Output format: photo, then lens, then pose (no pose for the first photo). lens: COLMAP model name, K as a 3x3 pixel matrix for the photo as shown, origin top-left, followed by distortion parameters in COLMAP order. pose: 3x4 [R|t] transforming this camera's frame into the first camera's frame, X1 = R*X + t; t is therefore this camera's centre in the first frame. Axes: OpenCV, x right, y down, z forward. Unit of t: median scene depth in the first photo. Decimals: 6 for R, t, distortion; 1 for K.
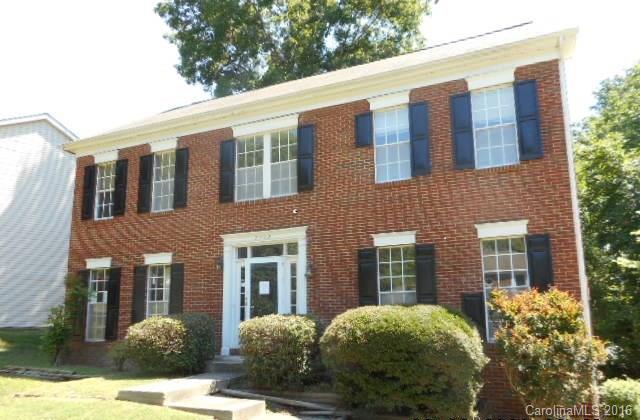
lens RADIAL K [[488.8, 0, 324.1], [0, 488.8, 216.7], [0, 0, 1]] dist [0.023591, -0.006388]
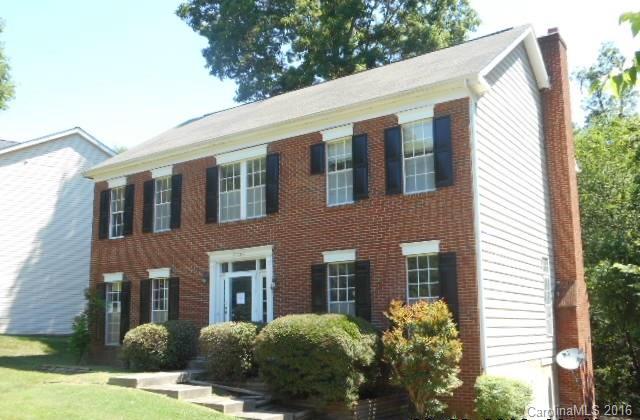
lens RADIAL K [[604.9, 0, 316.8], [0, 604.9, 208.0], [0, 0, 1]] dist [0.012660, 0.000000]
pose [[0.984964, -0.033268, -0.169524, 0.299071], [0.035313, 0.999335, 0.009059, -0.073092], [0.169110, -0.014910, 0.985484, -0.364482]]
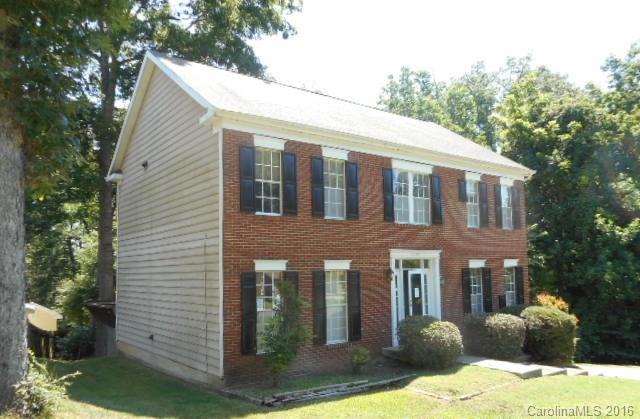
lens RADIAL K [[492.1, 0, 319.3], [0, 492.1, 212.2], [0, 0, 1]] dist [0.001458, 0.000840]
pose [[0.474252, 0.102492, 0.874403, -1.438008], [-0.179538, 0.983588, -0.017913, -0.000082], [-0.861888, -0.148493, 0.484870, 0.598898]]
